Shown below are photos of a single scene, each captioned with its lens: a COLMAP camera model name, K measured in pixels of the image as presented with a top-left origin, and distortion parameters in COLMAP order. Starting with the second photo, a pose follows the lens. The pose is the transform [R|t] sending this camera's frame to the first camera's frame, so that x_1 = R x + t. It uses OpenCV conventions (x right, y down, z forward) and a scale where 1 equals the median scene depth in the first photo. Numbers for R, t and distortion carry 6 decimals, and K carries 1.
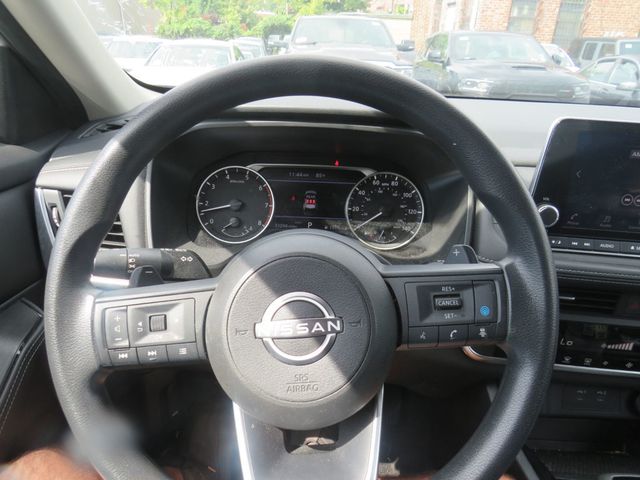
lens RADIAL K [[459.8, 0, 320.9], [0, 459.8, 239.9], [0, 0, 1]] dist [-0.028460, 0.002729]
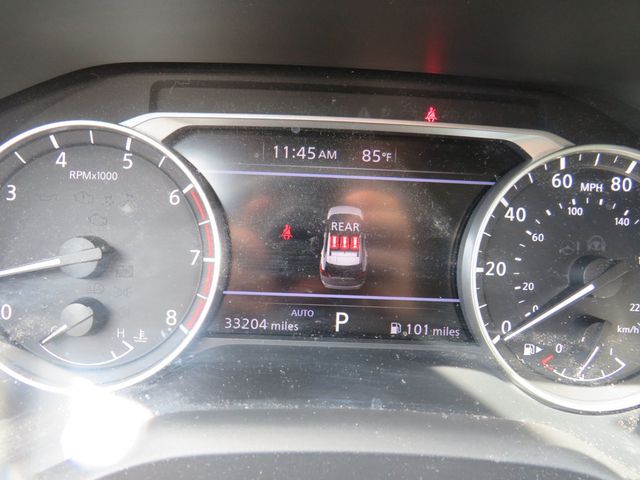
lens RADIAL K [[459.8, 0, 318.4], [0, 459.8, 240.9], [0, 0, 1]] dist [-0.028460, 0.002729]
pose [[0.999117, -0.001489, 0.041985, -0.052458], [0.000775, 0.999855, 0.017014, -0.090879], [-0.042004, -0.016966, 0.998973, 0.707929]]
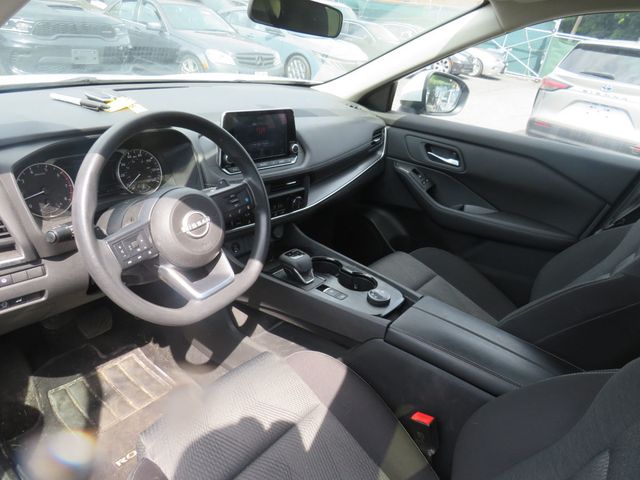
lens RADIAL K [[459.8, 0, 319.8], [0, 459.8, 240.9], [0, 0, 1]] dist [-0.028460, 0.002729]
pose [[0.607969, -0.313233, 0.729561, -0.746865], [0.204515, 0.949664, 0.237303, -0.088086], [-0.767169, 0.004934, 0.641426, -0.558194]]
